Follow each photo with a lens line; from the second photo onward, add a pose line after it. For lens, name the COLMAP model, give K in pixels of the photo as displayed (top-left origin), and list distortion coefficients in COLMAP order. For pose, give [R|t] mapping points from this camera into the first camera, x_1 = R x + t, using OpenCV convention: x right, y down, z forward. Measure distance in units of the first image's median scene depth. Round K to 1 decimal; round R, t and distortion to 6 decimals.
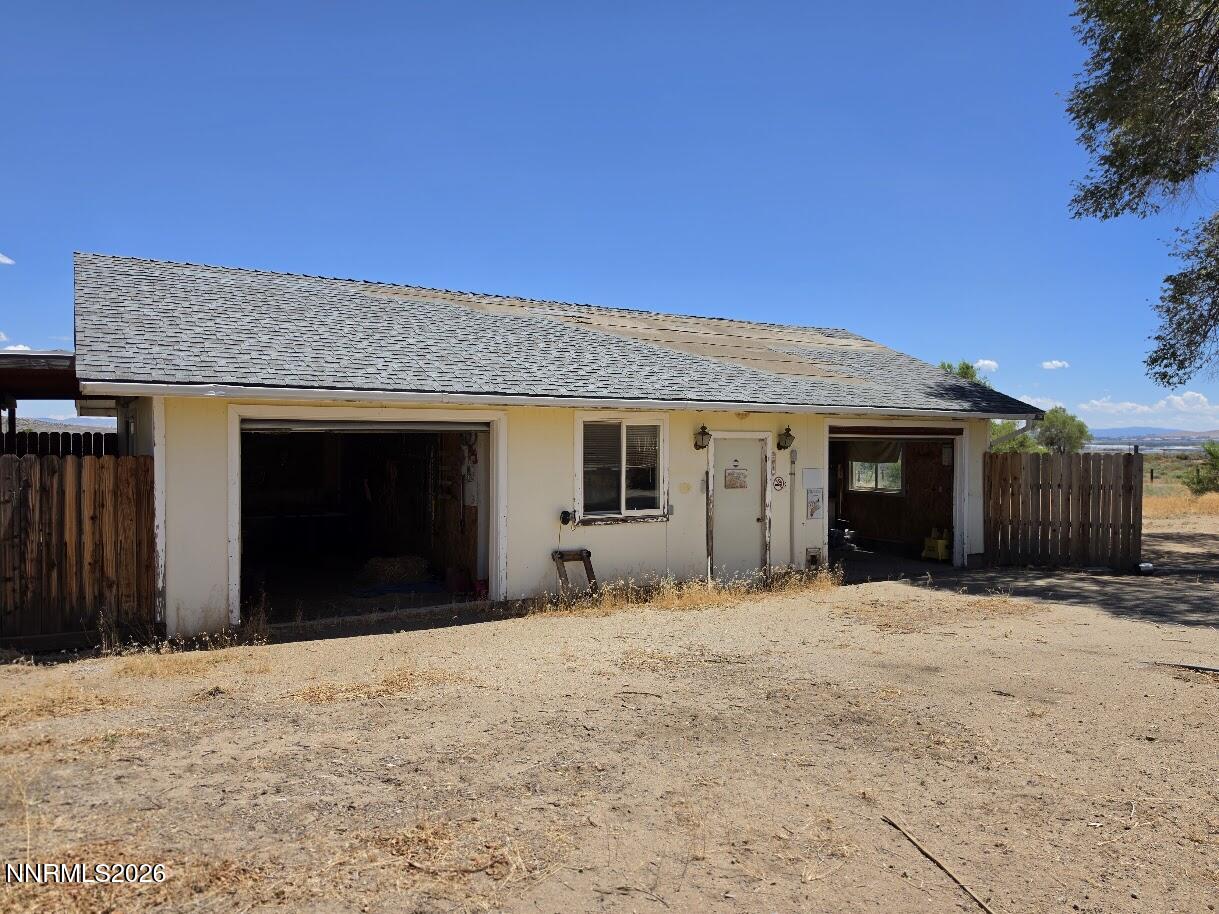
lens RADIAL K [[854.5, 0, 604.0], [0, 854.5, 433.2], [0, 0, 1]] dist [0.109248, -0.152767]
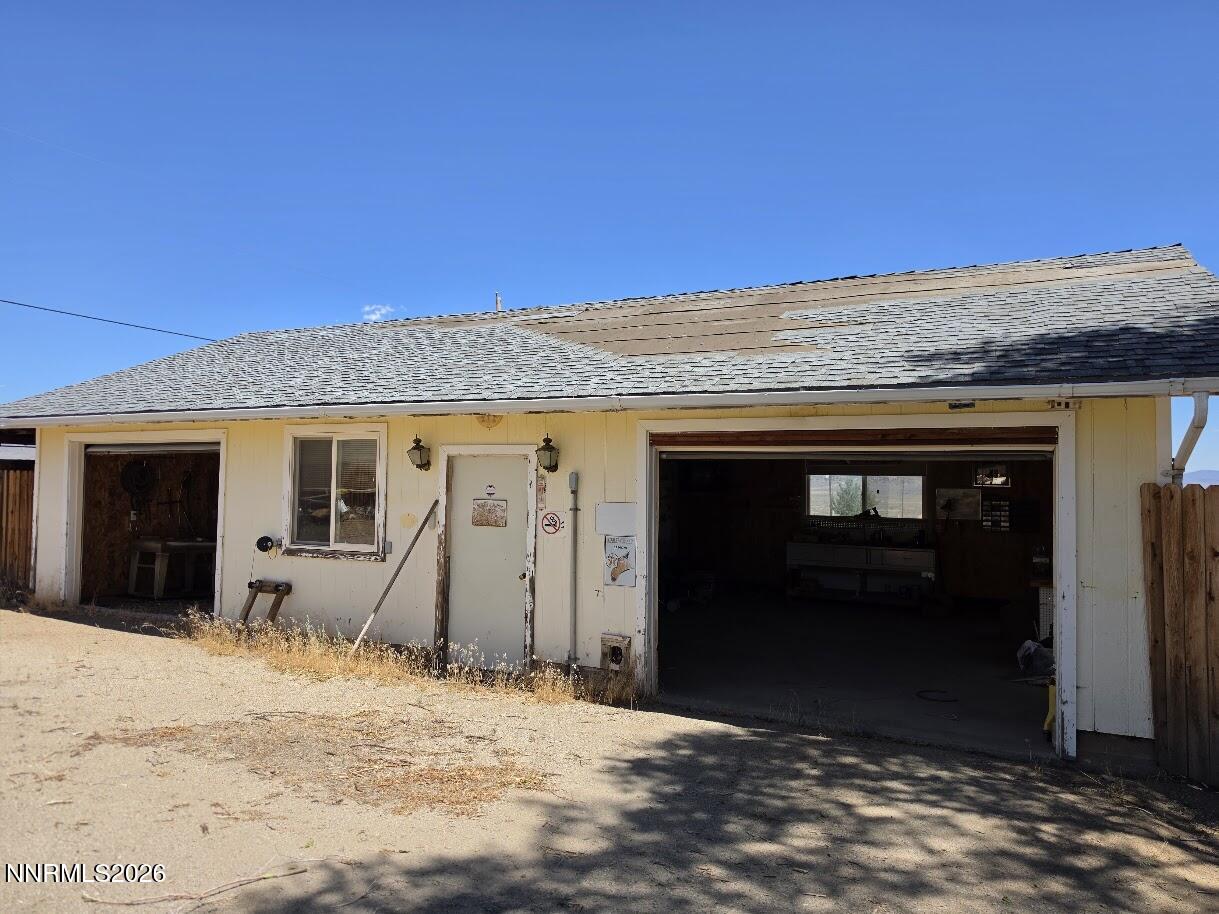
lens RADIAL K [[854.5, 0, 604.0], [0, 854.5, 433.2], [0, 0, 1]] dist [0.109248, -0.152767]
pose [[0.512133, -0.047298, -0.857603, 1.188032], [-0.004142, 0.998335, -0.057533, 0.041820], [0.858896, 0.033017, 0.511084, 1.061221]]
